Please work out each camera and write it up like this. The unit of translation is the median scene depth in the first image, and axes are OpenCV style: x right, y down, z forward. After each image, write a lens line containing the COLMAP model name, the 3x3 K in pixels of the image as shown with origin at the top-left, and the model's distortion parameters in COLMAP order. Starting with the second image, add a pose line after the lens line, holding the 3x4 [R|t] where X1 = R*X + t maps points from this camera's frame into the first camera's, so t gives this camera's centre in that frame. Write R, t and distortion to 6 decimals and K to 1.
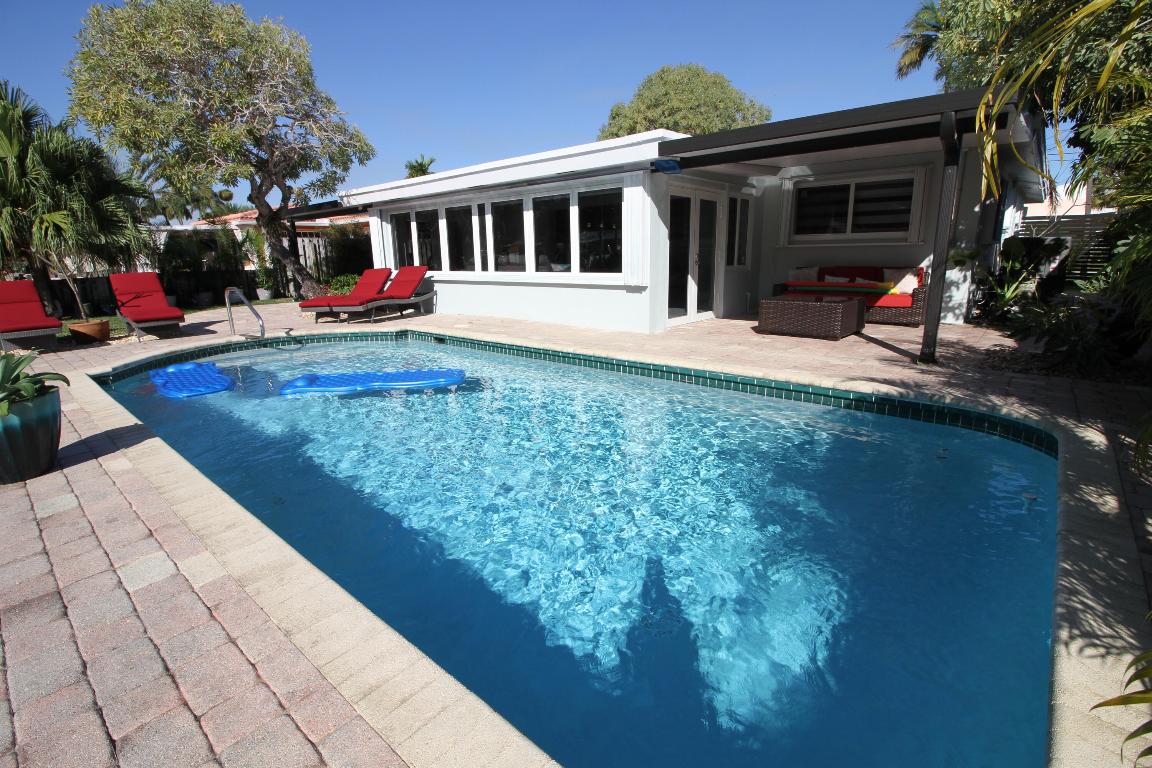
lens RADIAL K [[532.3, 0, 580.2], [0, 532.3, 382.0], [0, 0, 1]] dist [0.001816, -0.014403]
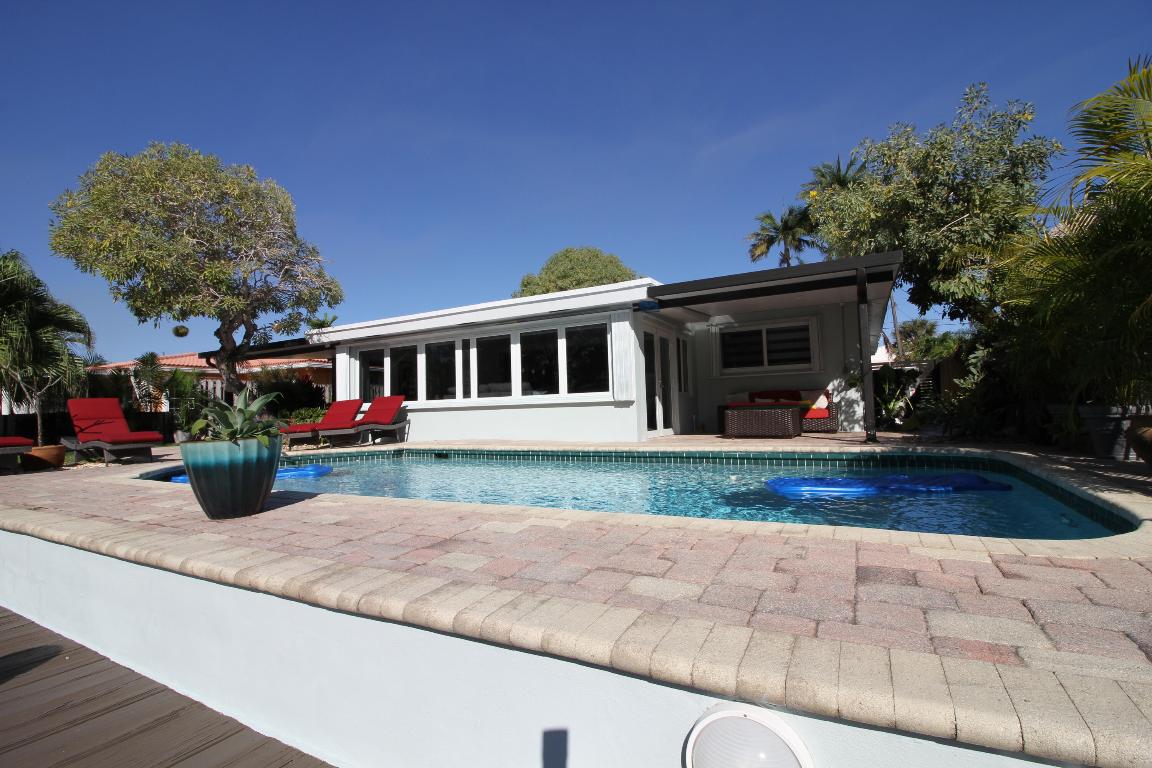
lens RADIAL K [[532.3, 0, 580.2], [0, 532.3, 382.0], [0, 0, 1]] dist [0.001816, -0.014403]
pose [[0.975648, 0.001495, 0.219338, -0.196395], [0.062441, 0.956709, -0.284268, 0.084971], [-0.210268, 0.291041, 0.933318, -0.071101]]
